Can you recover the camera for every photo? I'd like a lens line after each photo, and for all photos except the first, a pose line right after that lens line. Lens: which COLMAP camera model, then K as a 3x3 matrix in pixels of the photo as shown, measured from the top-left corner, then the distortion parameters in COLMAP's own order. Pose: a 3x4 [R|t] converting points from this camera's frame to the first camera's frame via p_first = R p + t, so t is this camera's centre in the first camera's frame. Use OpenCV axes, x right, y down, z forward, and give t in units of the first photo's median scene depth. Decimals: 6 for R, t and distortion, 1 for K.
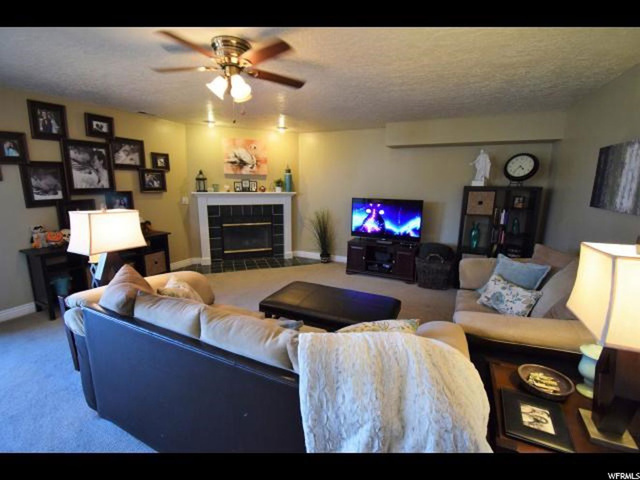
lens RADIAL K [[284.4, 0, 320.0], [0, 284.4, 240.0], [0, 0, 1]] dist [0.015568, -0.023769]
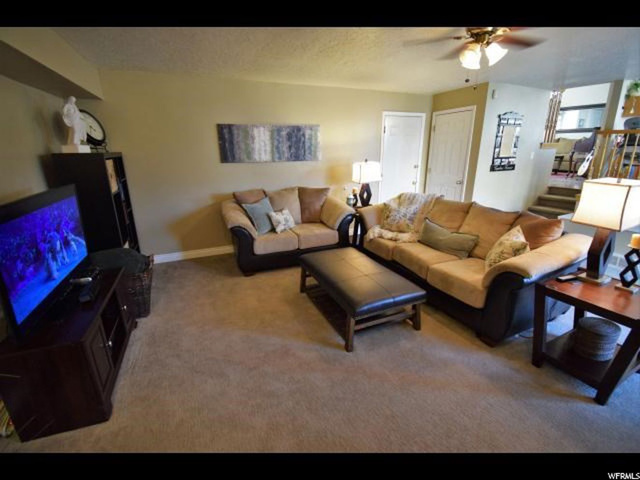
lens RADIAL K [[289.5, 0, 317.7], [0, 289.5, 240.7], [0, 0, 1]] dist [0.016079, -0.024448]
pose [[-0.759024, -0.199797, 0.619648, -0.309776], [0.128048, 0.887349, 0.442963, -0.226236], [-0.638347, 0.415564, -0.647935, 1.117829]]
